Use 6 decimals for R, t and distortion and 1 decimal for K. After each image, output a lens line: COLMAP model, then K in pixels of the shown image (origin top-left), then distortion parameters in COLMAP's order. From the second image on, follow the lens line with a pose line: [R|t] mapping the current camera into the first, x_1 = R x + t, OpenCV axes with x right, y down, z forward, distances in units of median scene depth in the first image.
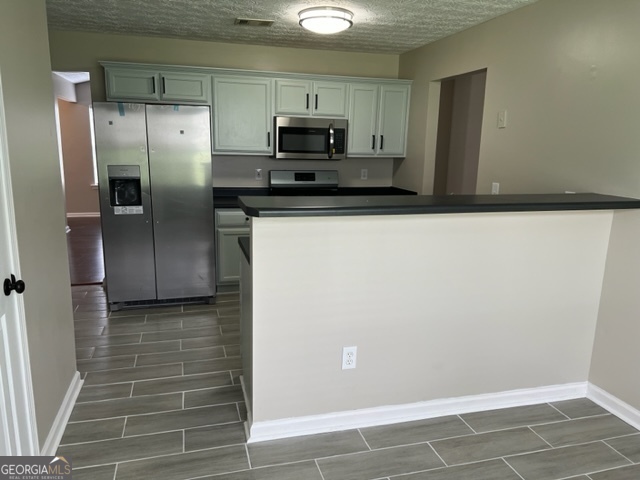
lens RADIAL K [[480.4, 0, 319.3], [0, 480.4, 240.2], [0, 0, 1]] dist [-0.000993, -0.005305]
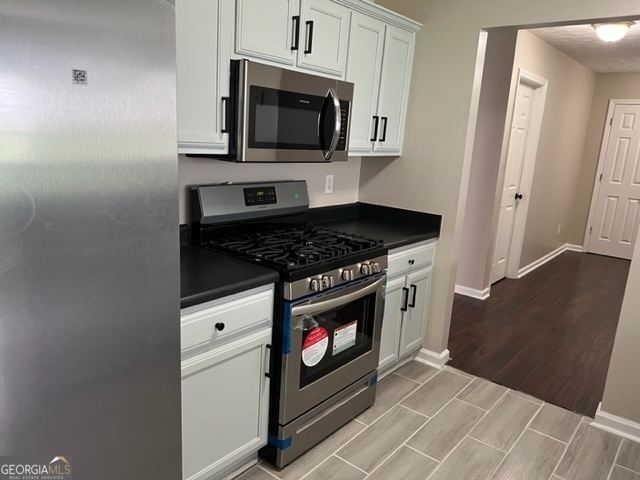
lens RADIAL K [[480.4, 0, 319.8], [0, 480.4, 240.7], [0, 0, 1]] dist [-0.000993, -0.005305]
pose [[0.821517, -0.097071, 0.561861, -0.261554], [0.073919, 0.995217, 0.063861, -0.116229], [-0.565373, -0.010931, 0.824763, 0.578744]]
